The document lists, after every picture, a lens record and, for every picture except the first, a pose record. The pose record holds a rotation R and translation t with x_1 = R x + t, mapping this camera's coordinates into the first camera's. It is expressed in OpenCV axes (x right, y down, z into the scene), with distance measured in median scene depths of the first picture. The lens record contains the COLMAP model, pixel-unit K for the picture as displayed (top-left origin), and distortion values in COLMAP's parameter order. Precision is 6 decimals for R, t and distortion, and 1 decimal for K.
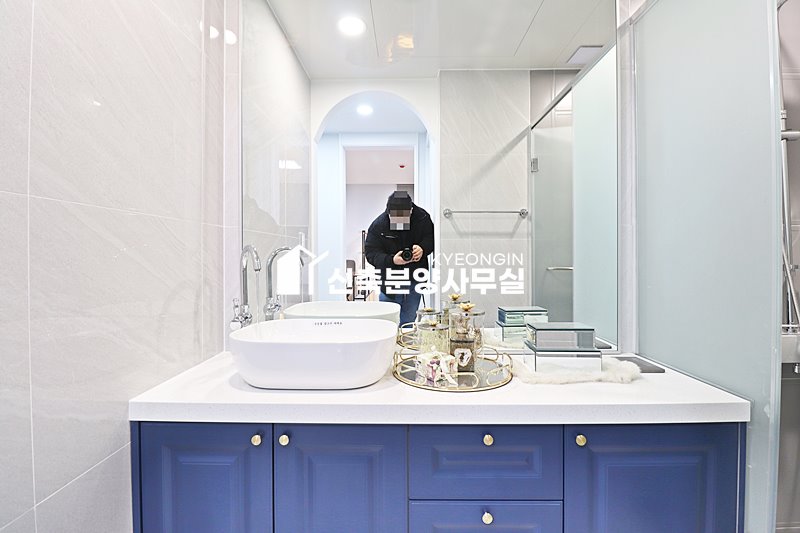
lens RADIAL K [[368.0, 0, 401.6], [0, 368.0, 263.3], [0, 0, 1]] dist [-0.007332, -0.008311]
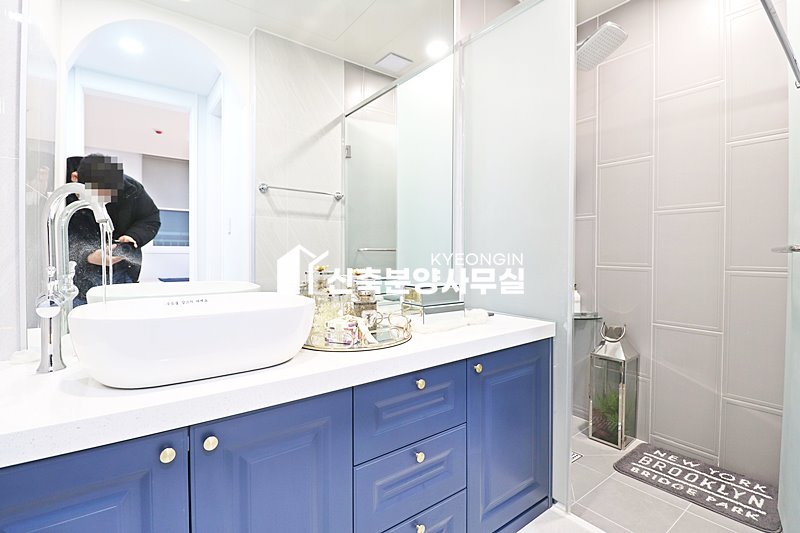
lens RADIAL K [[368.0, 0, 399.7], [0, 368.0, 264.8], [0, 0, 1]] dist [-0.007332, -0.008311]
pose [[0.787899, -0.012072, 0.615687, -0.177009], [0.003302, 0.999876, 0.015379, 0.042251], [-0.615796, -0.010084, 0.787841, 0.070705]]
